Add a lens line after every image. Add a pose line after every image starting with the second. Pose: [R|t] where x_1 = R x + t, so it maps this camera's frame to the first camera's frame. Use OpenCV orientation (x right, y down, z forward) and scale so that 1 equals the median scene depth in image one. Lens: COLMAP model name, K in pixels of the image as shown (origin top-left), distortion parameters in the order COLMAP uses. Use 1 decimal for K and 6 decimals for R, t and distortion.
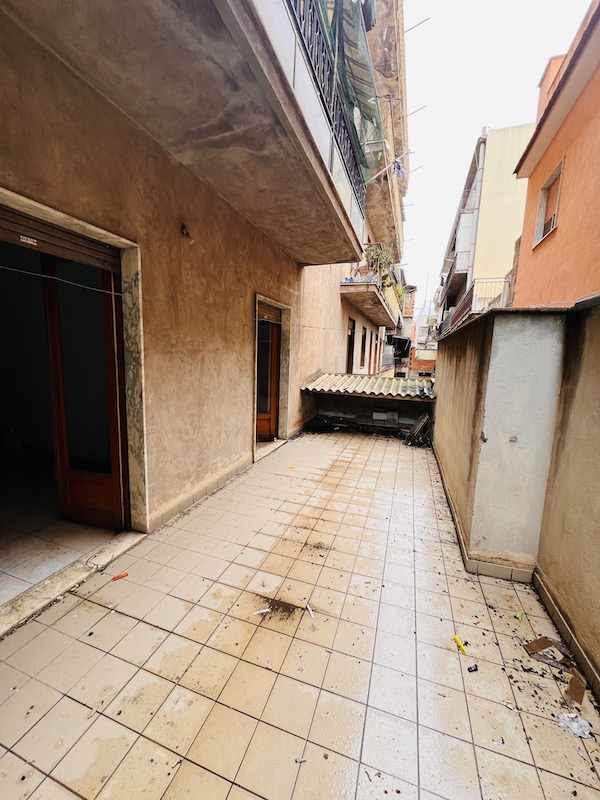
lens RADIAL K [[320.1, 0, 301.5], [0, 320.1, 397.9], [0, 0, 1]] dist [-0.002487, 0.000014]
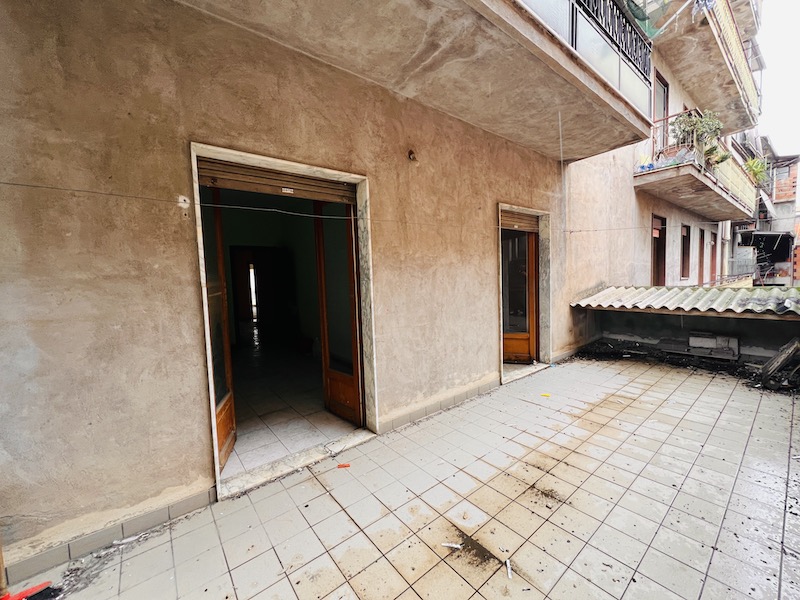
lens RADIAL K [[319.5, 0, 398.3], [0, 319.5, 298.6], [0, 0, 1]] dist [-0.002001, -0.000069]
pose [[0.835904, -0.030287, -0.548040, 0.175750], [-0.008801, 0.997608, -0.068556, 0.035649], [0.548805, 0.062129, 0.833638, 0.099429]]
